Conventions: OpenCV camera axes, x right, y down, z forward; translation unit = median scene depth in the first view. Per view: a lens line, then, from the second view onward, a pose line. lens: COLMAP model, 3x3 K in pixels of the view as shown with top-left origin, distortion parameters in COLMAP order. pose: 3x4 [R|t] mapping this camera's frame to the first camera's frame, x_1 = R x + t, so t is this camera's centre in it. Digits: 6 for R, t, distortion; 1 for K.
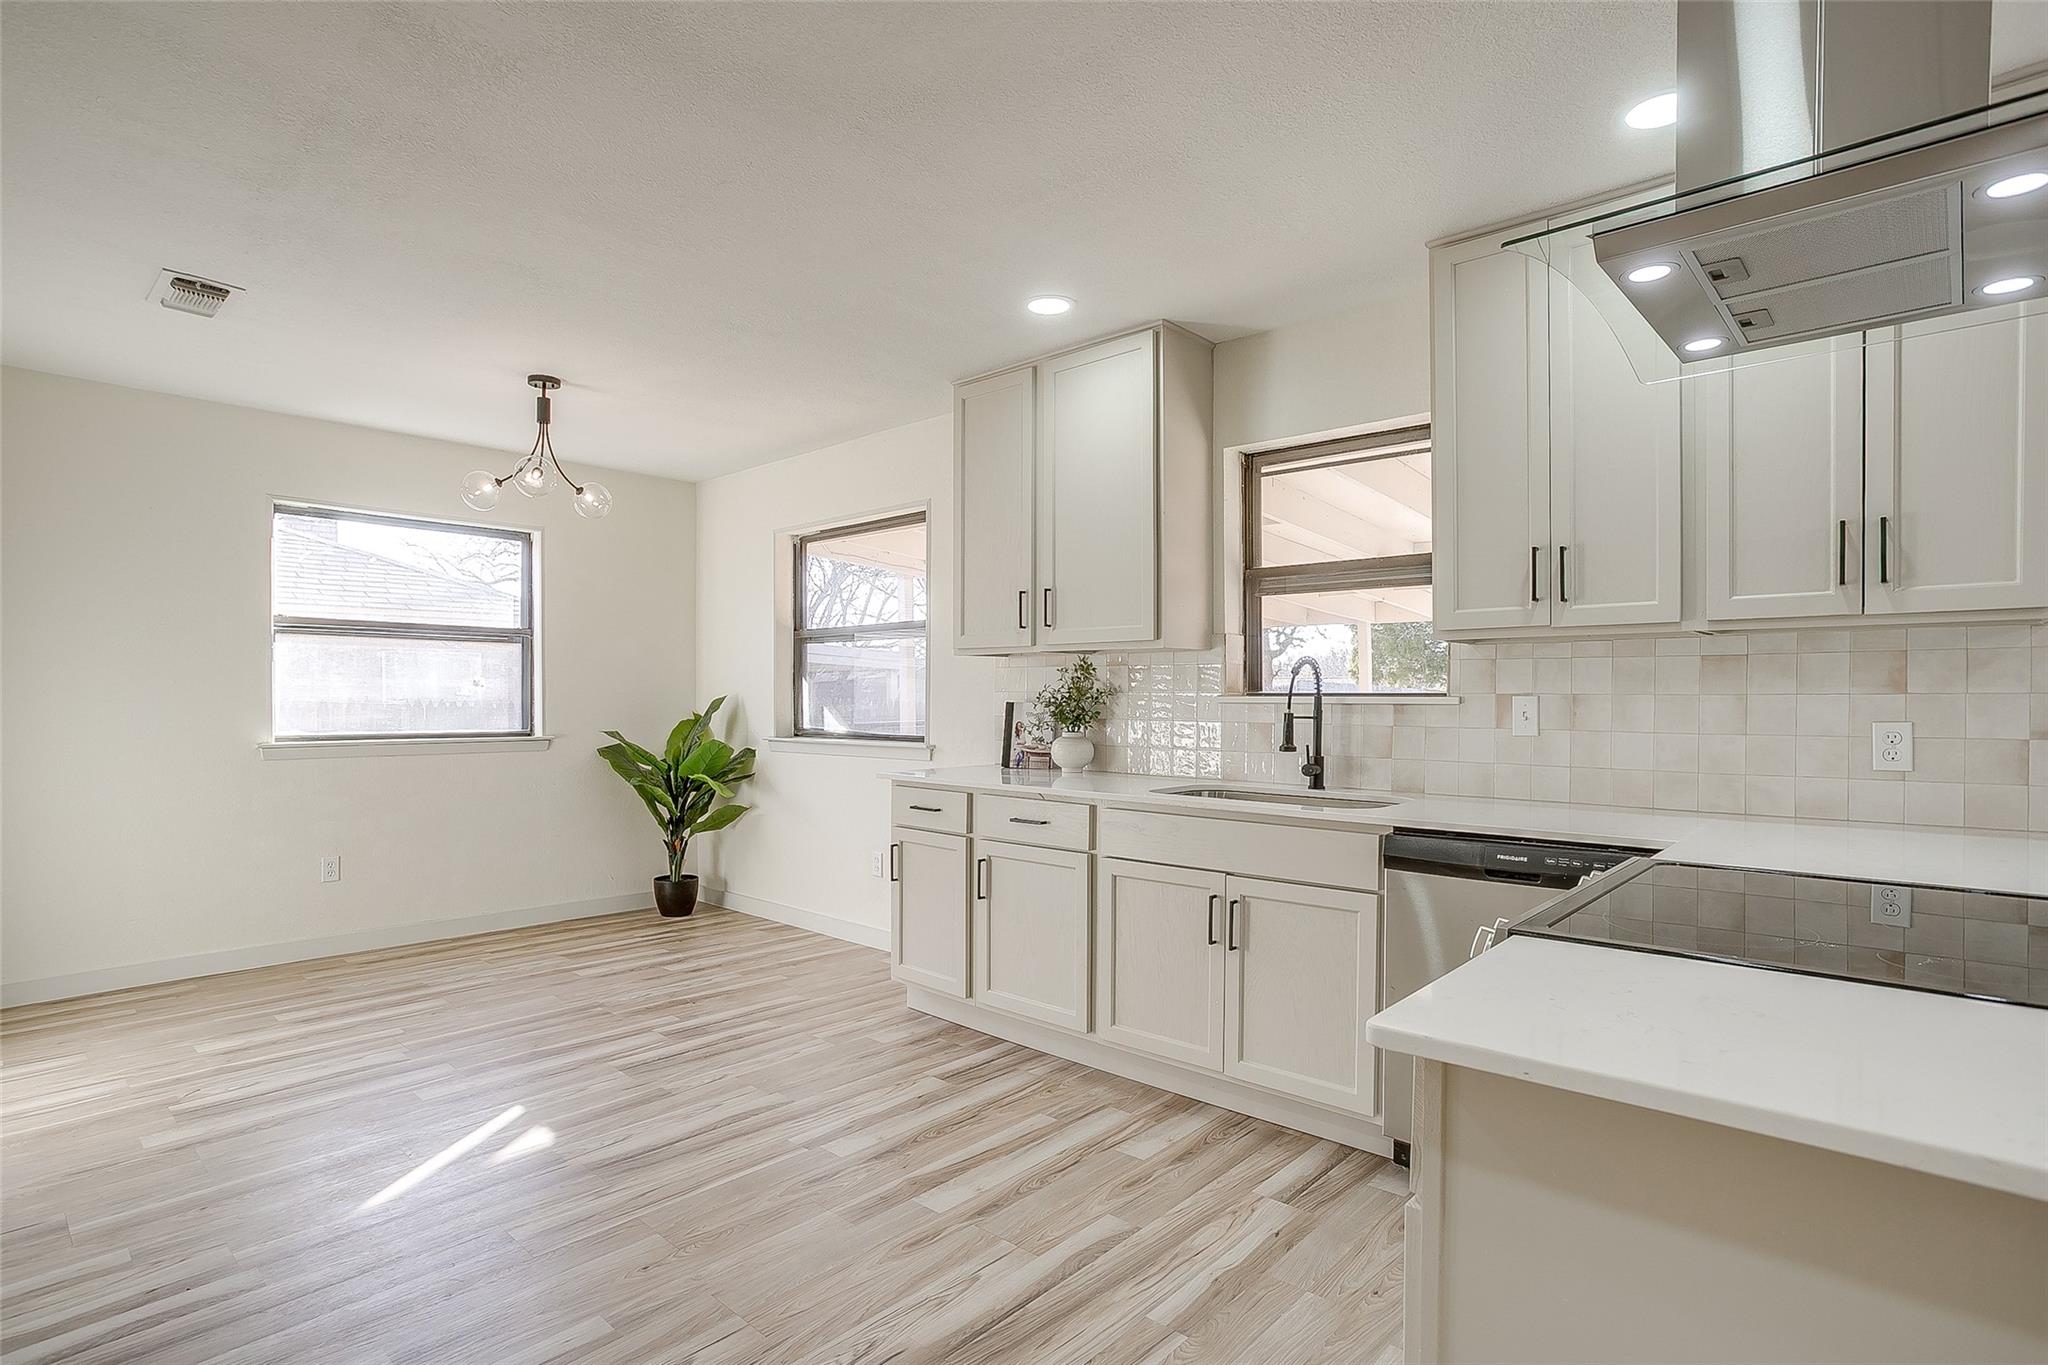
lens RADIAL K [[1023.2, 0, 1024.0], [0, 1023.2, 682.5], [0, 0, 1]] dist [-0.068294, 0.024637]
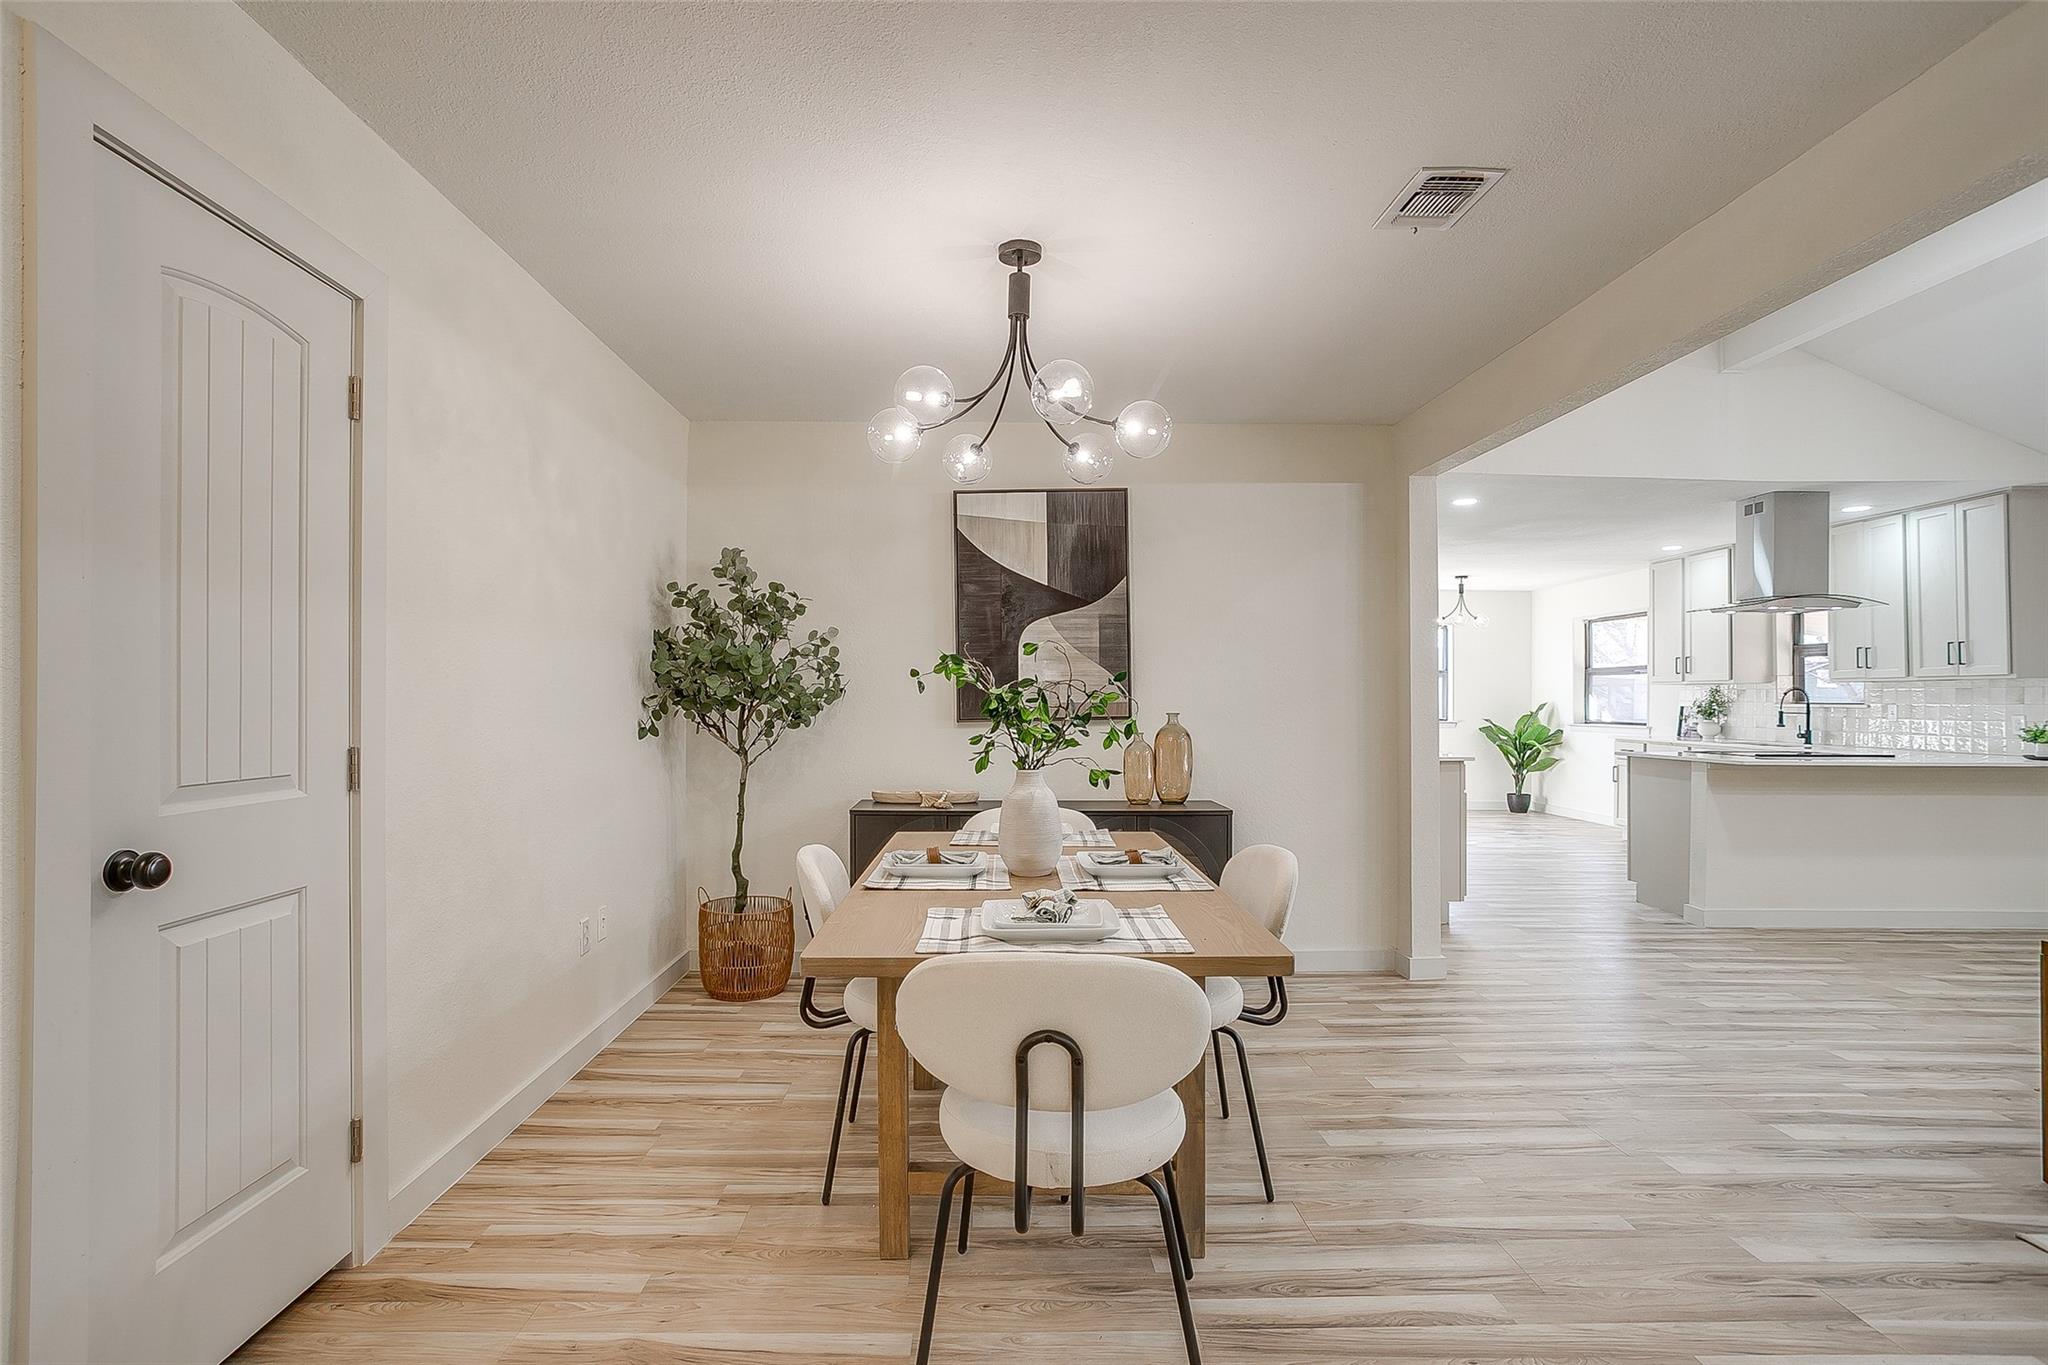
lens RADIAL K [[1006.4, 0, 998.2], [0, 1006.4, 693.8], [0, 0, 1]] dist [-0.015541, 0.001136]
pose [[0.683667, 0.002850, -0.729789, 0.403574], [0.000642, 0.999990, 0.004506, -0.012894], [0.729794, -0.003549, 0.683658, -1.121218]]
